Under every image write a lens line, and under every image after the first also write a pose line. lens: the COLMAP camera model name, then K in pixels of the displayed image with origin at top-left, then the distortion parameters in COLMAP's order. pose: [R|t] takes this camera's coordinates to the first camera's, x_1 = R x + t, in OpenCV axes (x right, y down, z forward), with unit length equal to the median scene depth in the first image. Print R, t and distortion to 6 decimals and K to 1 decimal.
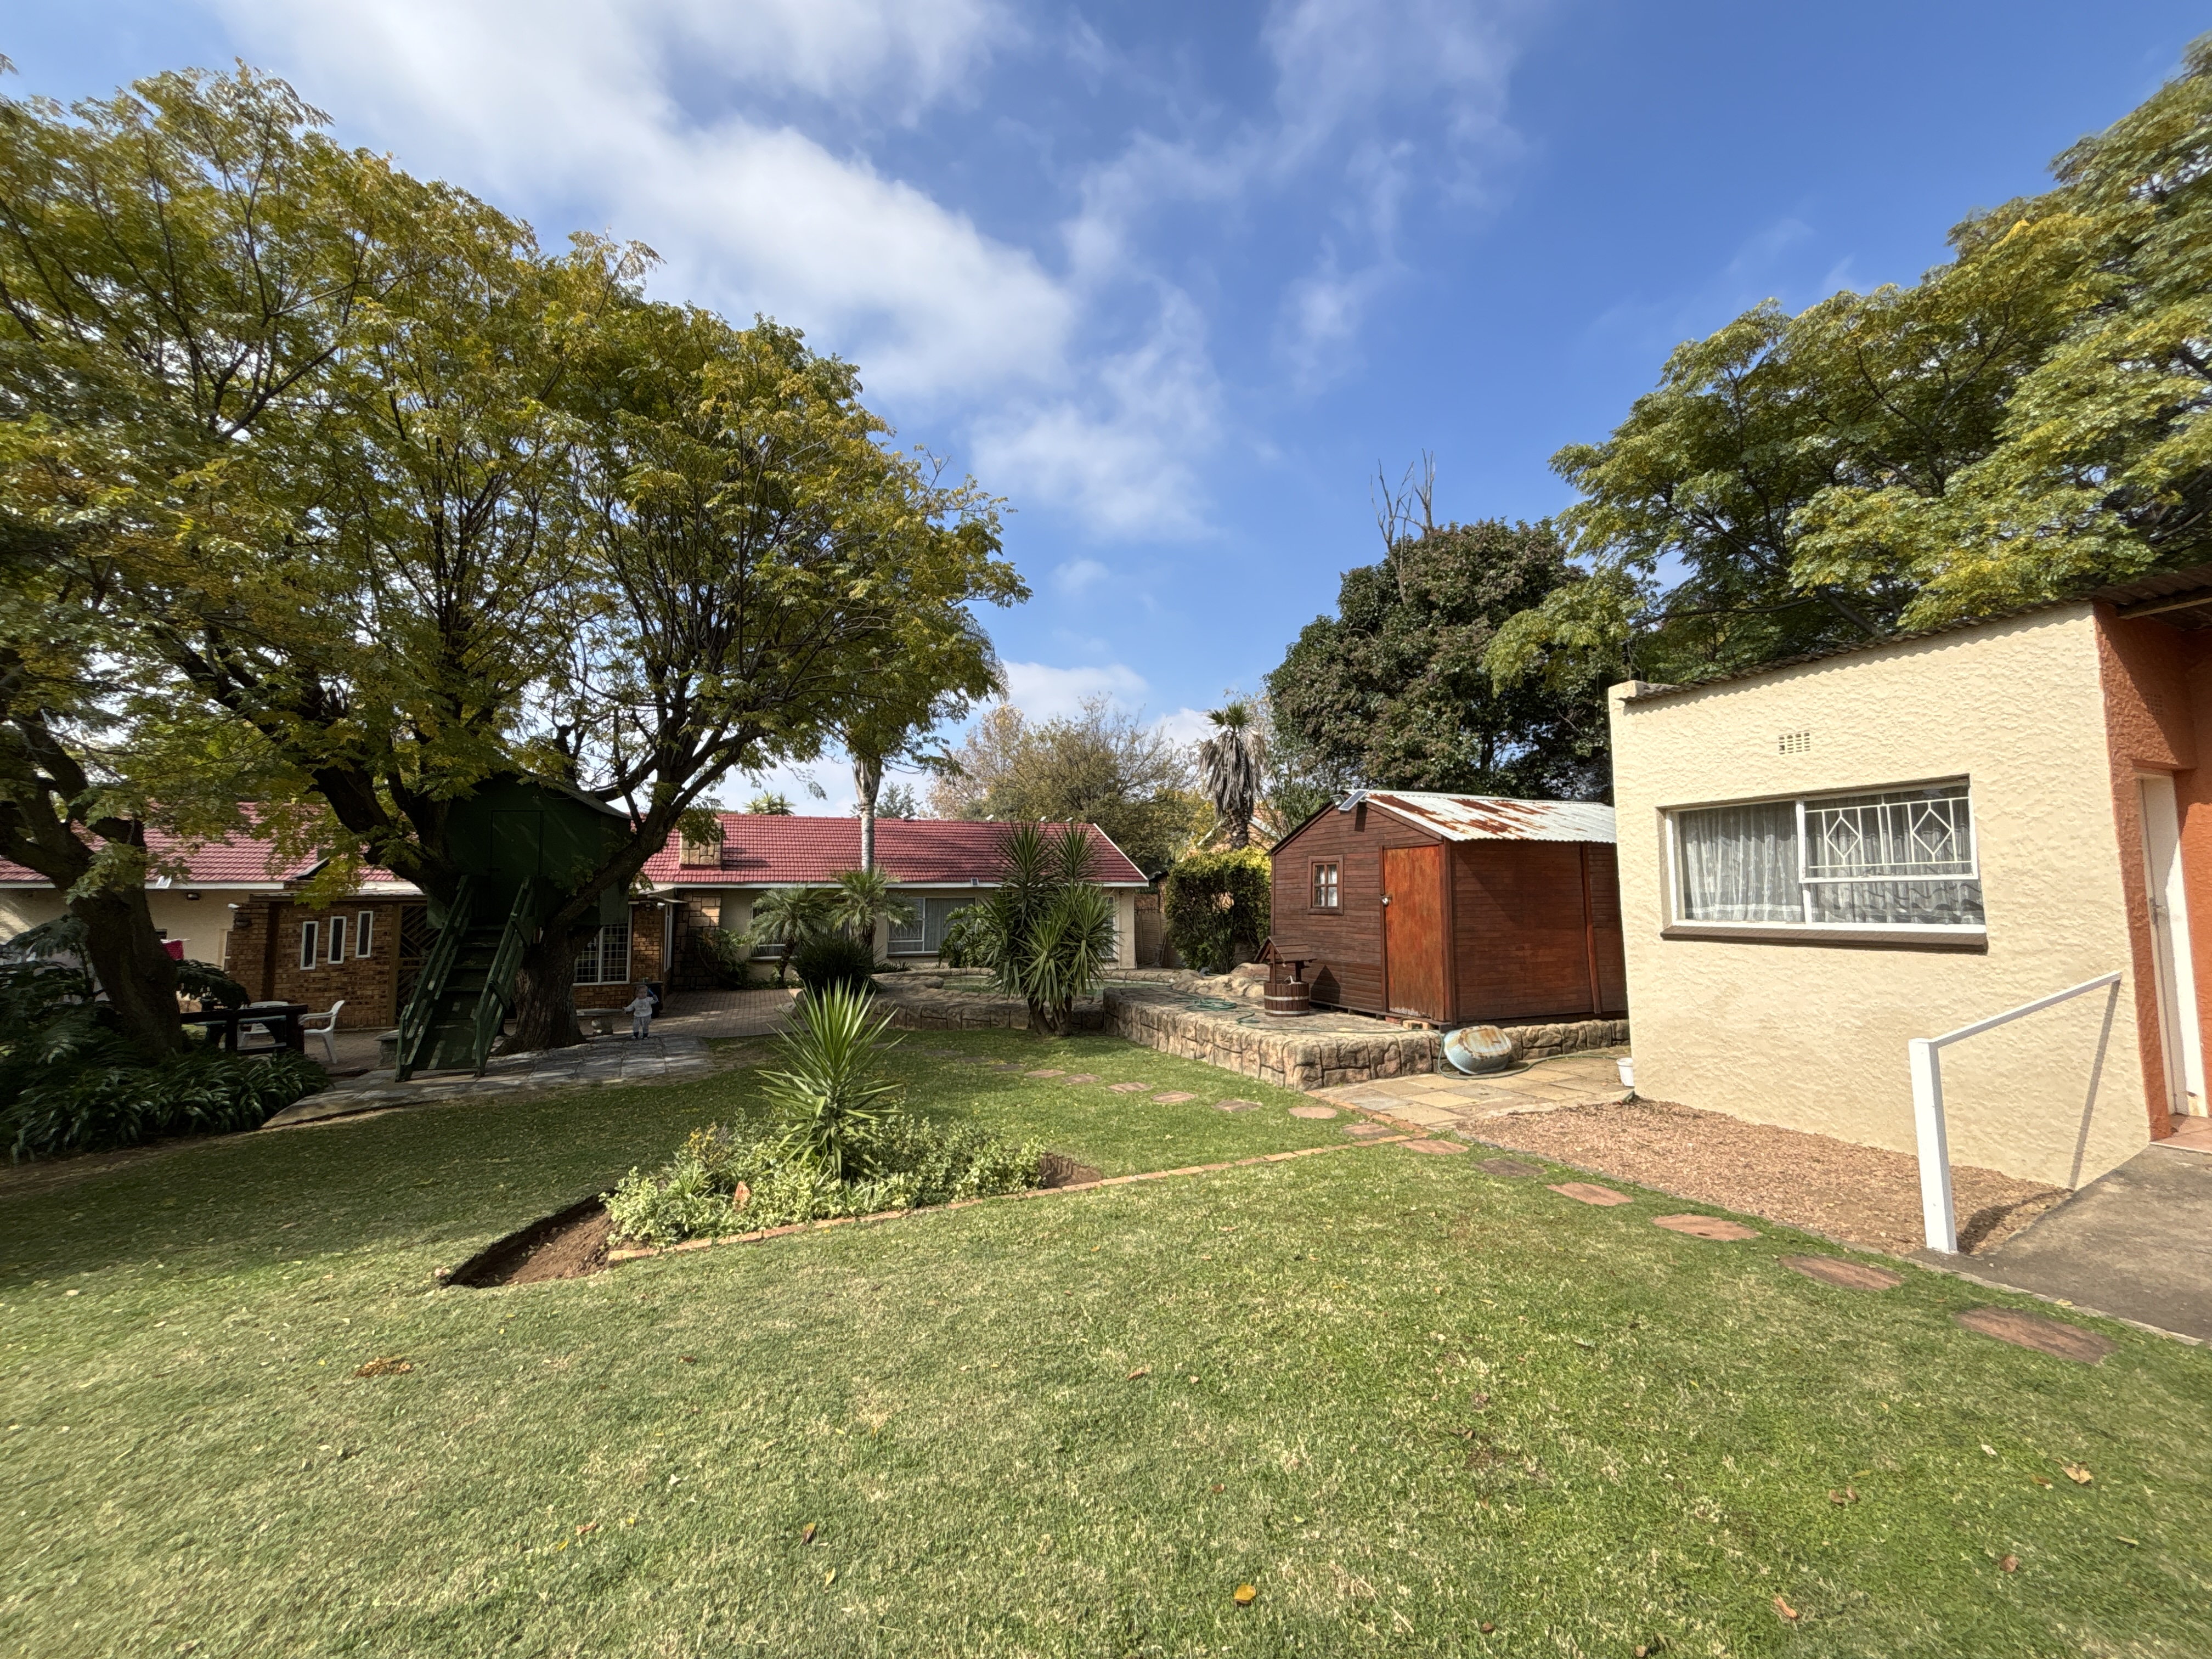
lens RADIAL K [[889.6, 0, 1107.7], [0, 889.6, 821.6], [0, 0, 1]] dist [0.000309, -0.001684]
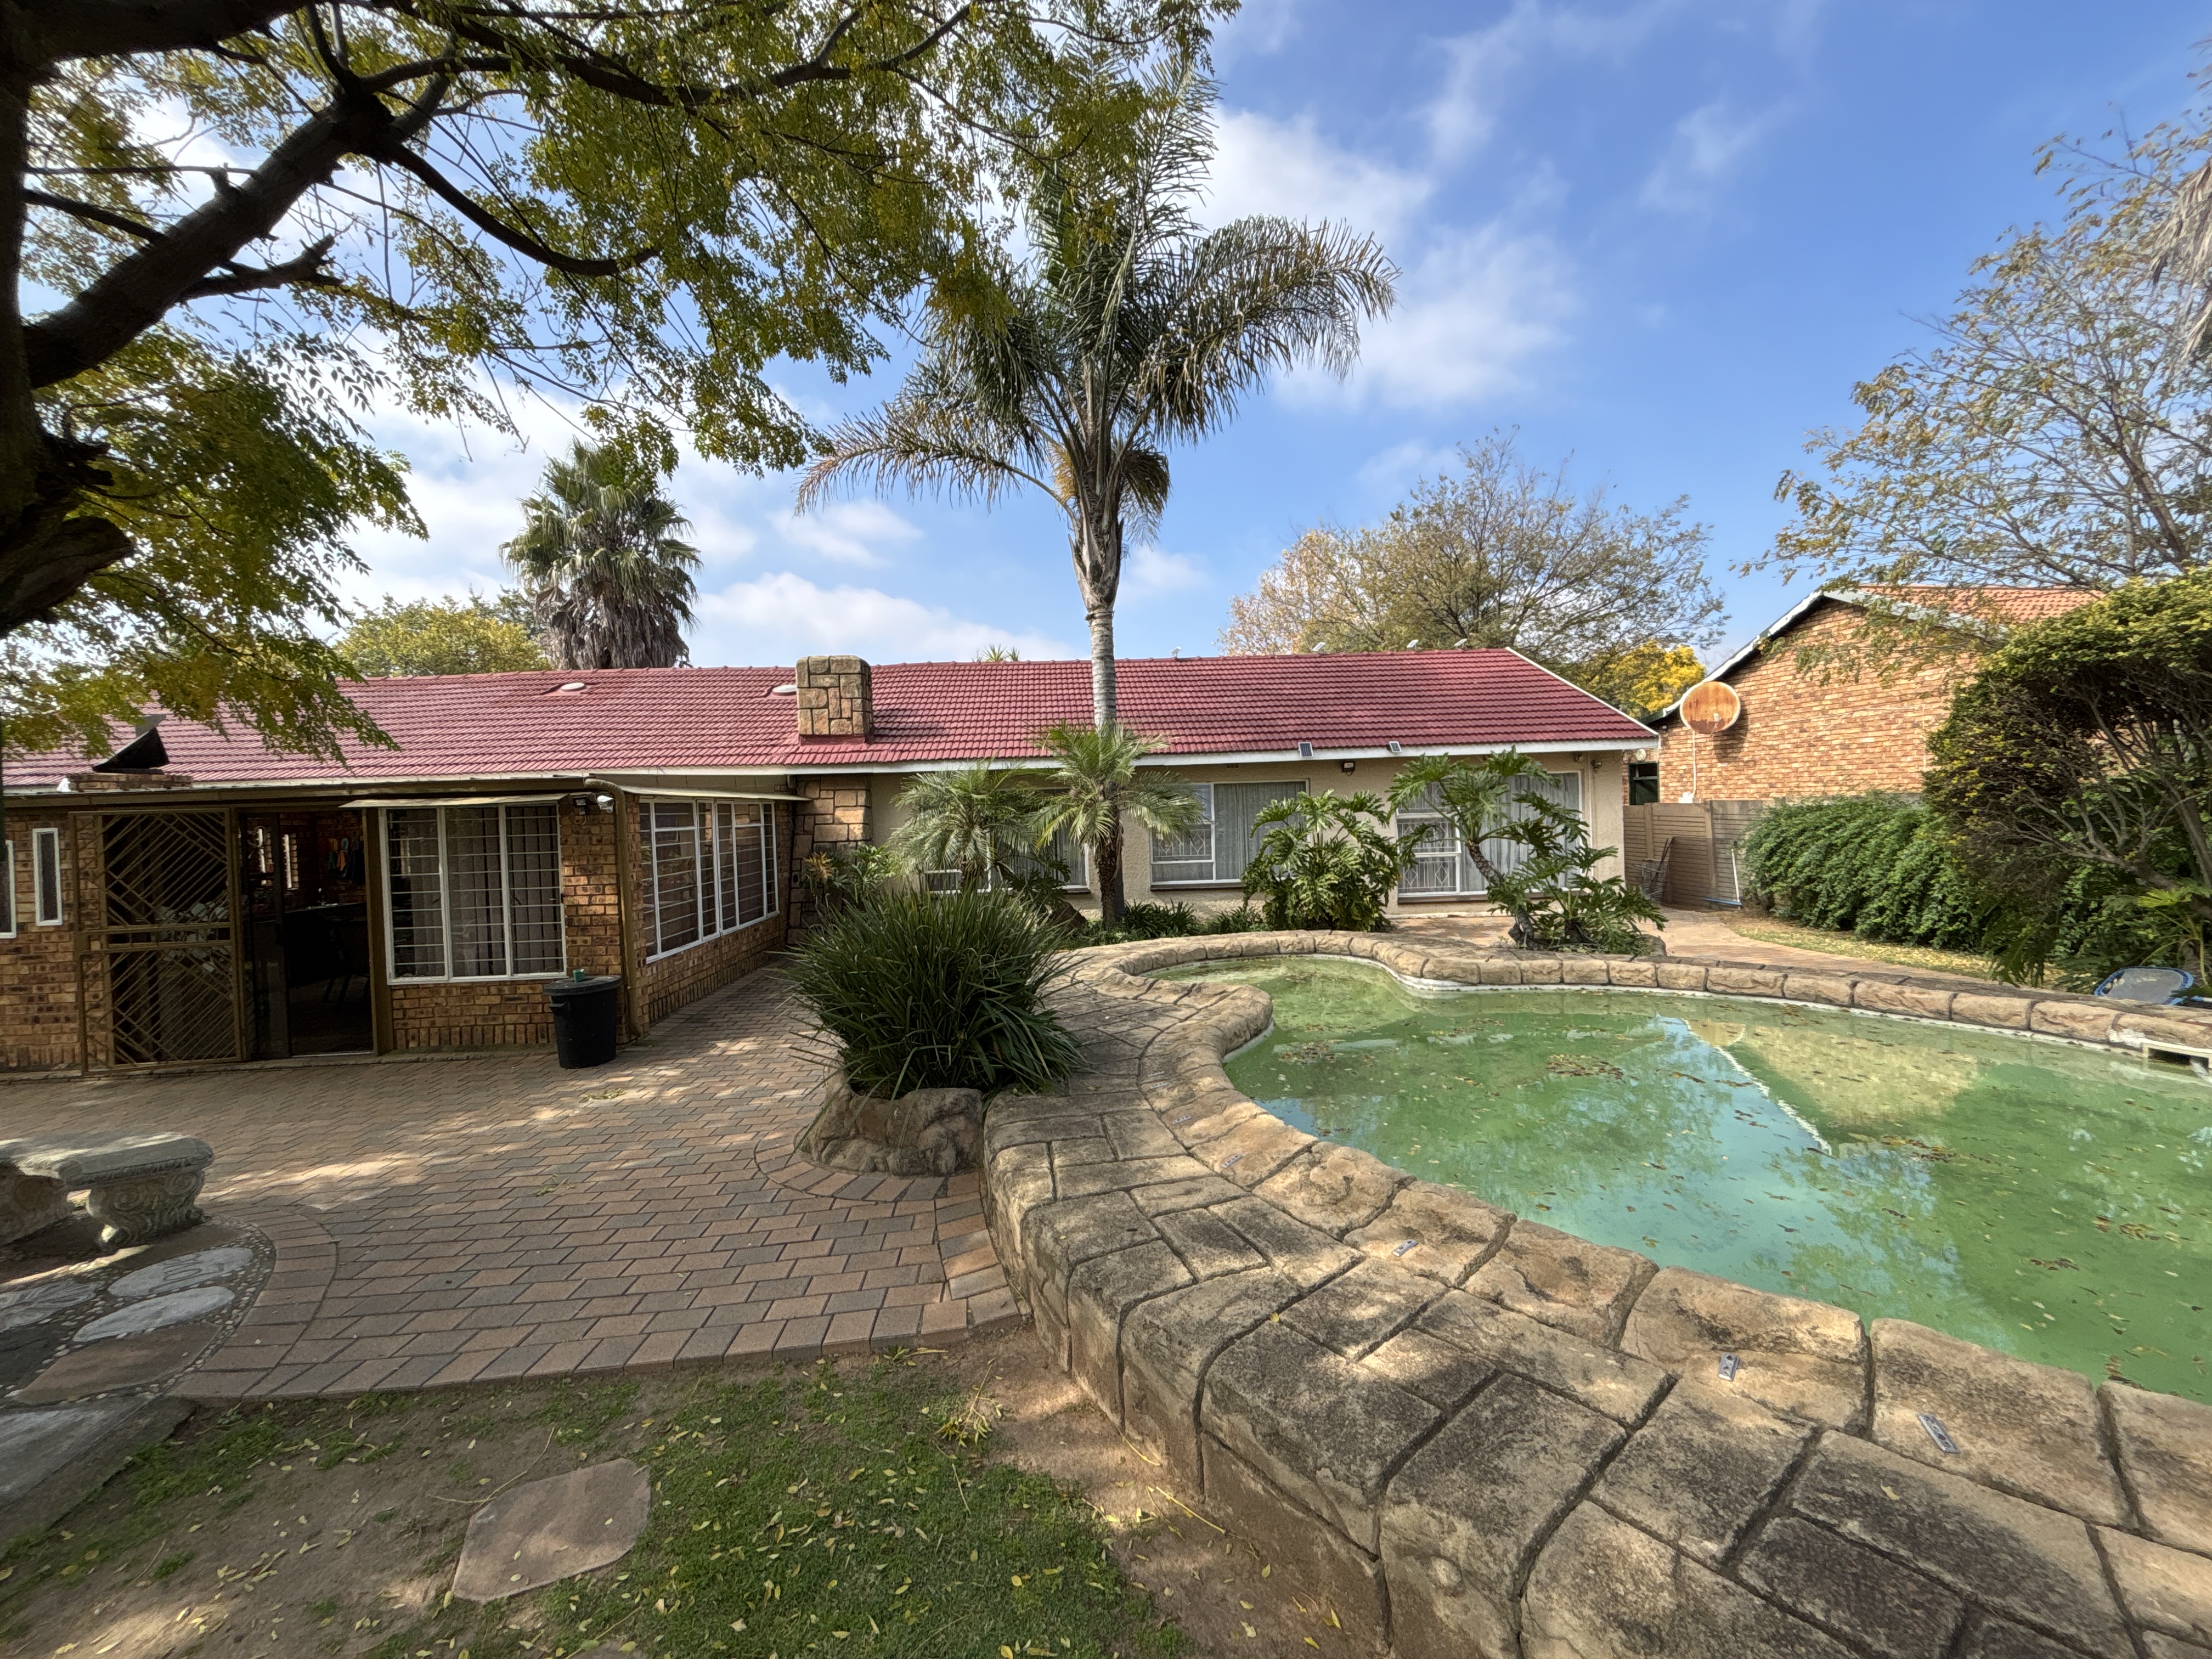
lens RADIAL K [[889.6, 0, 1109.3], [0, 889.6, 826.9], [0, 0, 1]] dist [0.000309, -0.001684]
pose [[0.949499, -0.014114, -0.313451, -0.105660], [0.051490, 0.992454, 0.111283, 0.053685], [0.309515, -0.121802, 0.943061, 0.508727]]
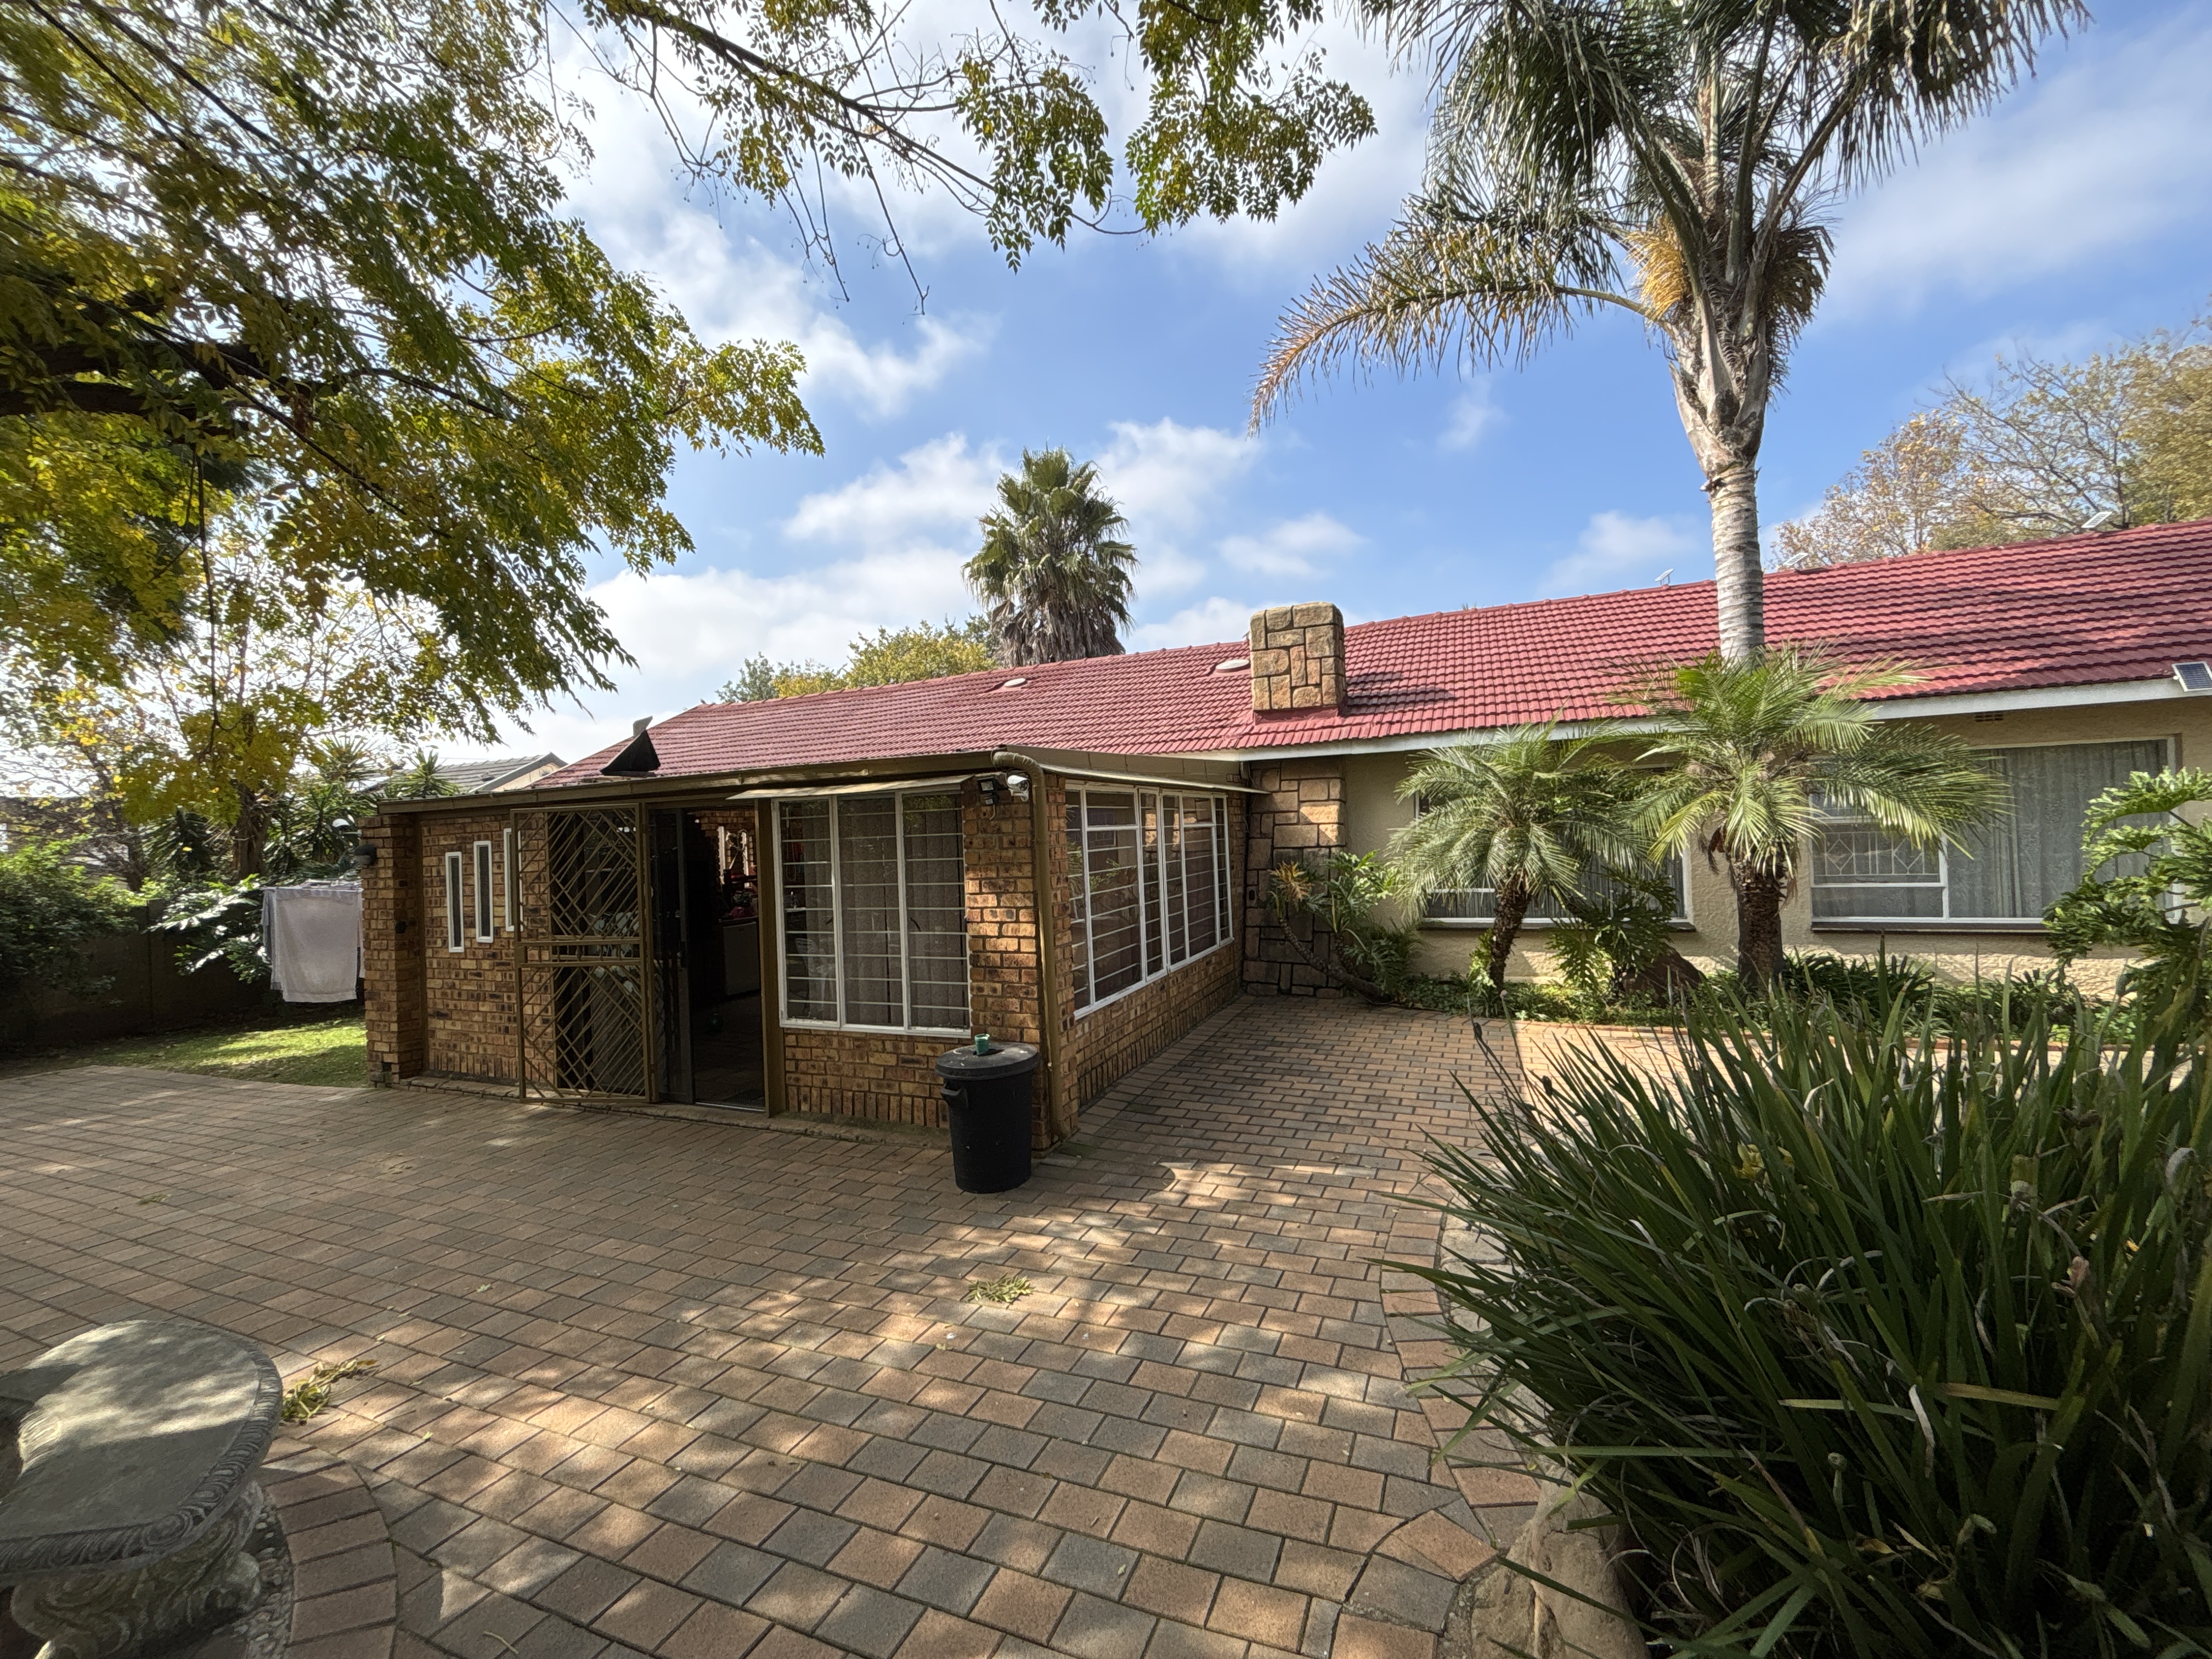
lens RADIAL K [[889.6, 0, 1099.4], [0, 889.6, 824.4], [0, 0, 1]] dist [0.000309, -0.001684]
pose [[0.704578, -0.024419, -0.709206, -0.214696], [0.098592, 0.993084, 0.063756, 0.069223], [0.702744, -0.114843, 0.702112, 0.620183]]
